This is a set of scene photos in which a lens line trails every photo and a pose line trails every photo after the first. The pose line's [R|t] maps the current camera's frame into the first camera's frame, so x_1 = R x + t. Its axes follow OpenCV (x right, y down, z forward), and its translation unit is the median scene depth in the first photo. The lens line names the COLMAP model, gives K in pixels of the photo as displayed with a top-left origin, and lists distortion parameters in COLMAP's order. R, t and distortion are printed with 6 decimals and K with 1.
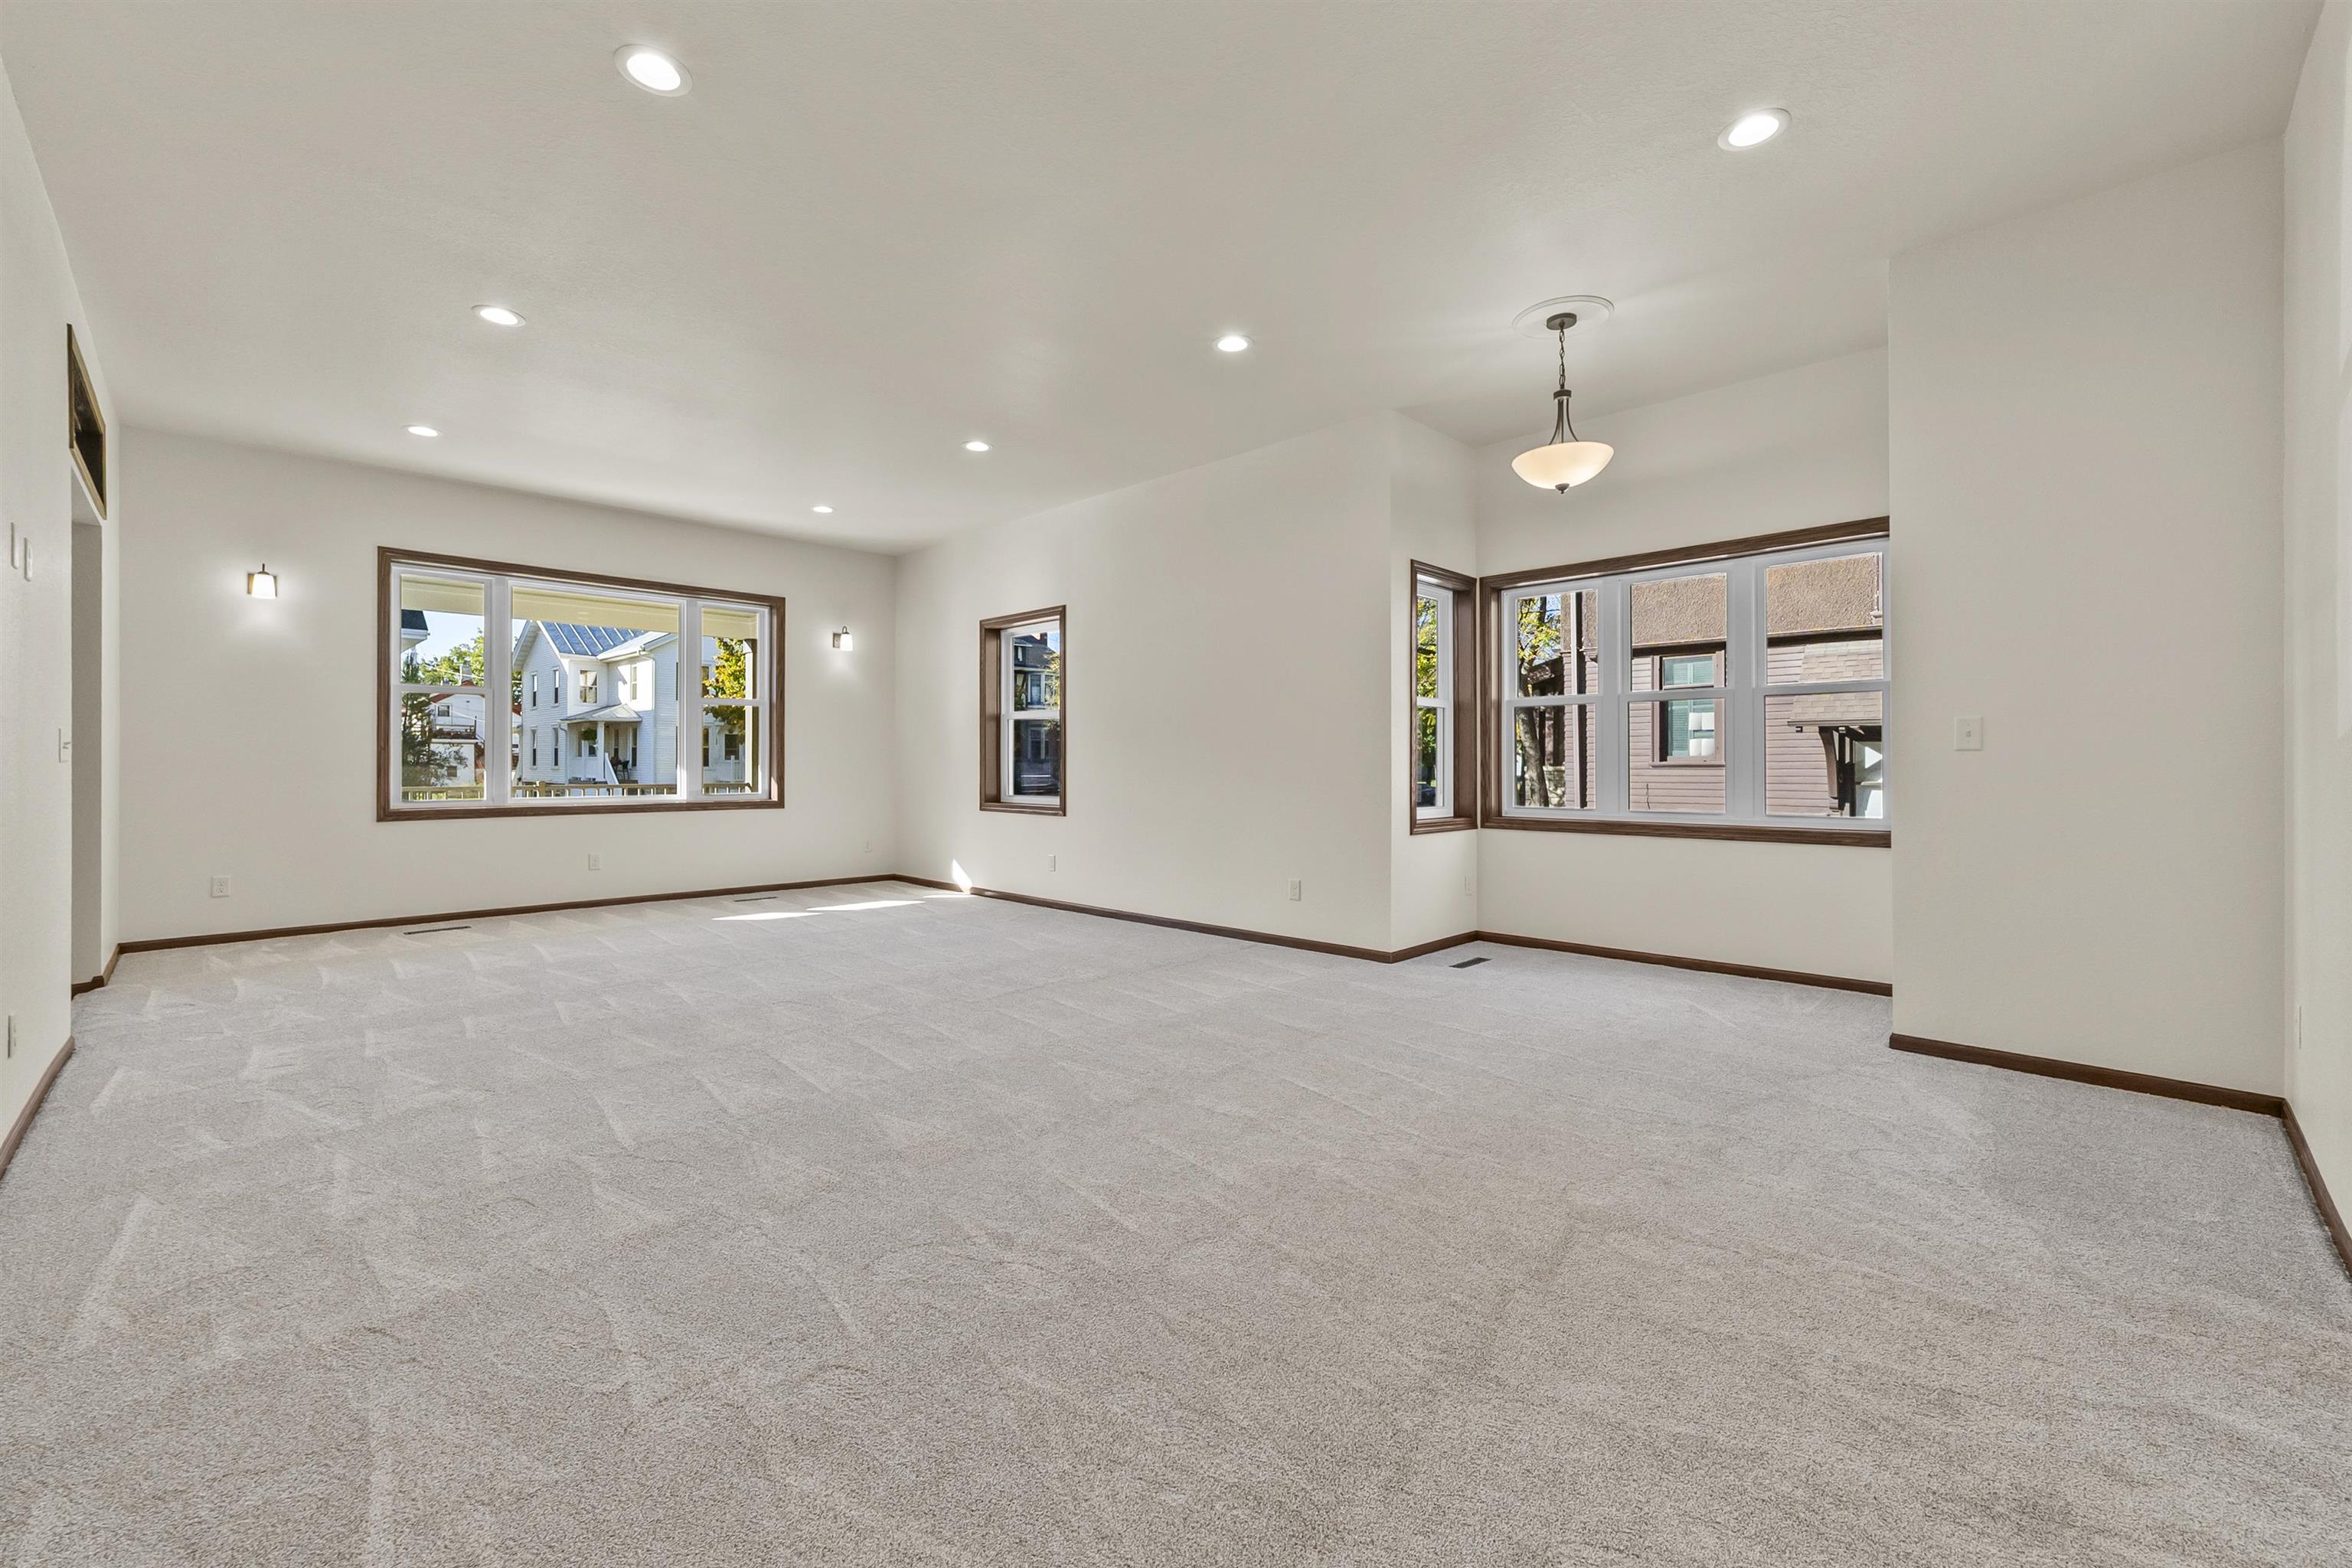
lens RADIAL K [[957.6, 0, 1190.0], [0, 957.6, 769.0], [0, 0, 1]] dist [-0.011562, 0.000378]
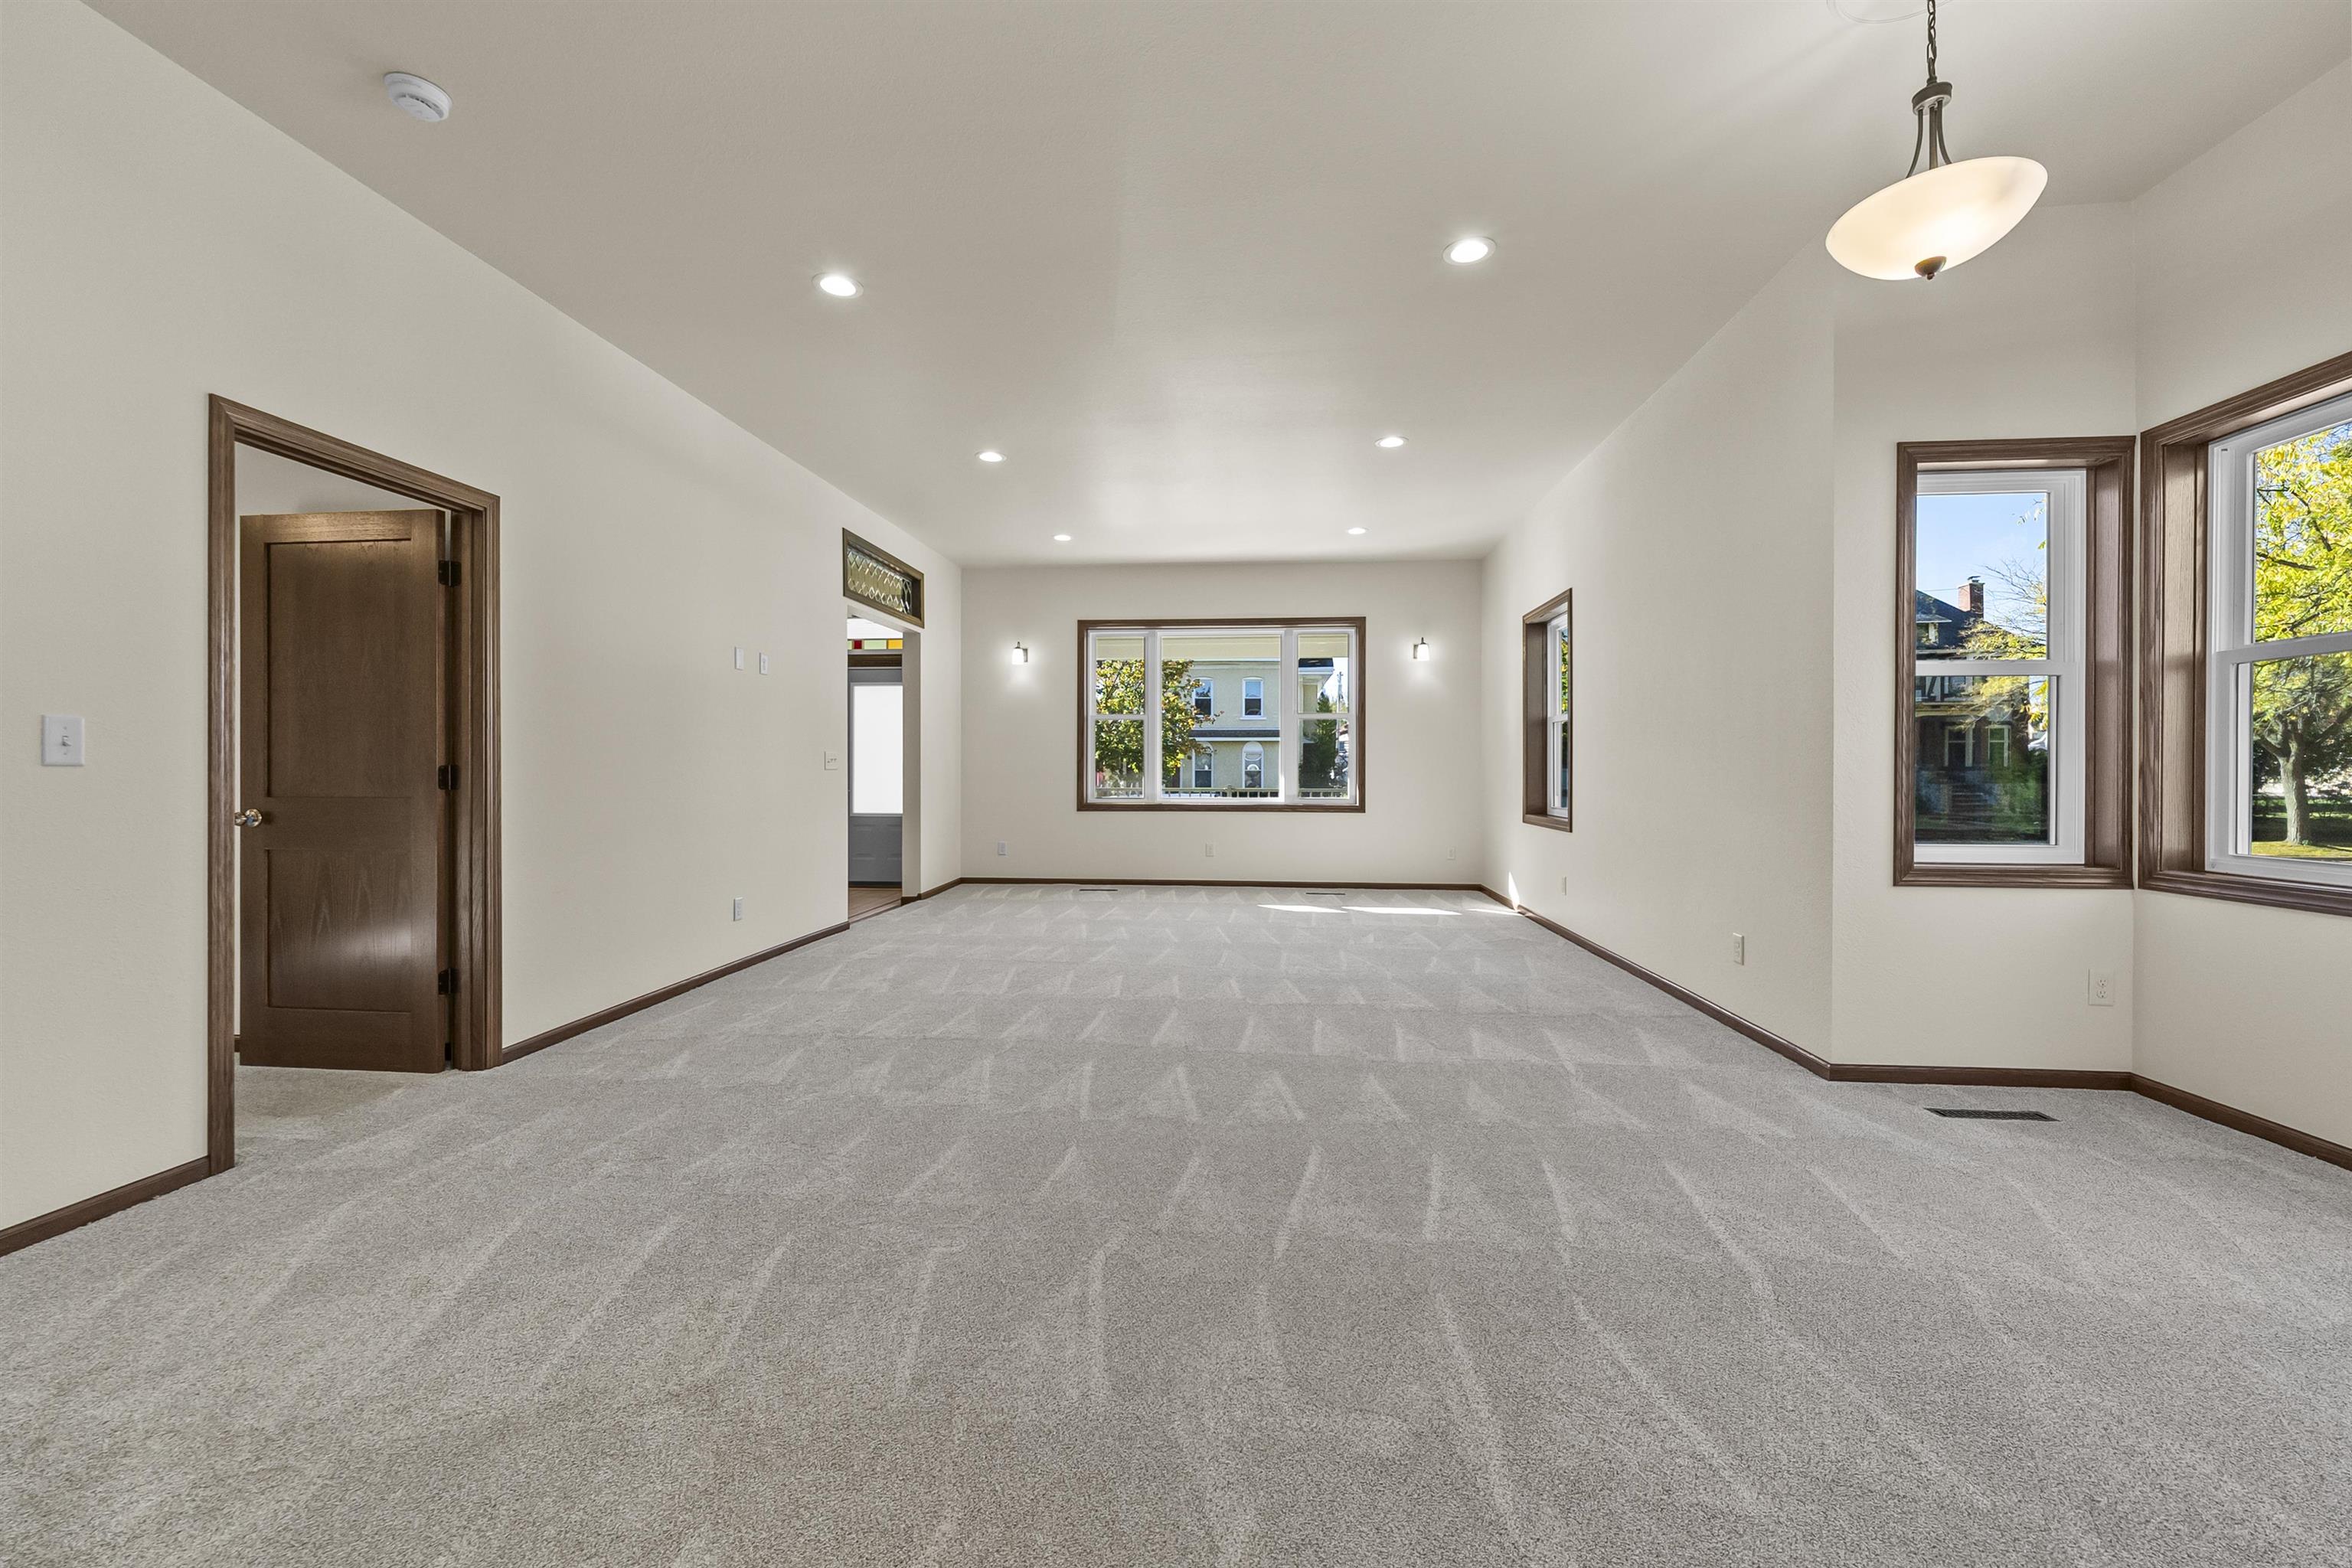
lens RADIAL K [[957.6, 0, 1184.3], [0, 957.6, 786.3], [0, 0, 1]] dist [-0.011562, 0.000378]
pose [[0.616926, 0.012588, -0.786921, 0.386522], [-0.005847, 0.999918, 0.011412, -0.000288], [0.787000, -0.002439, 0.616949, 0.227318]]
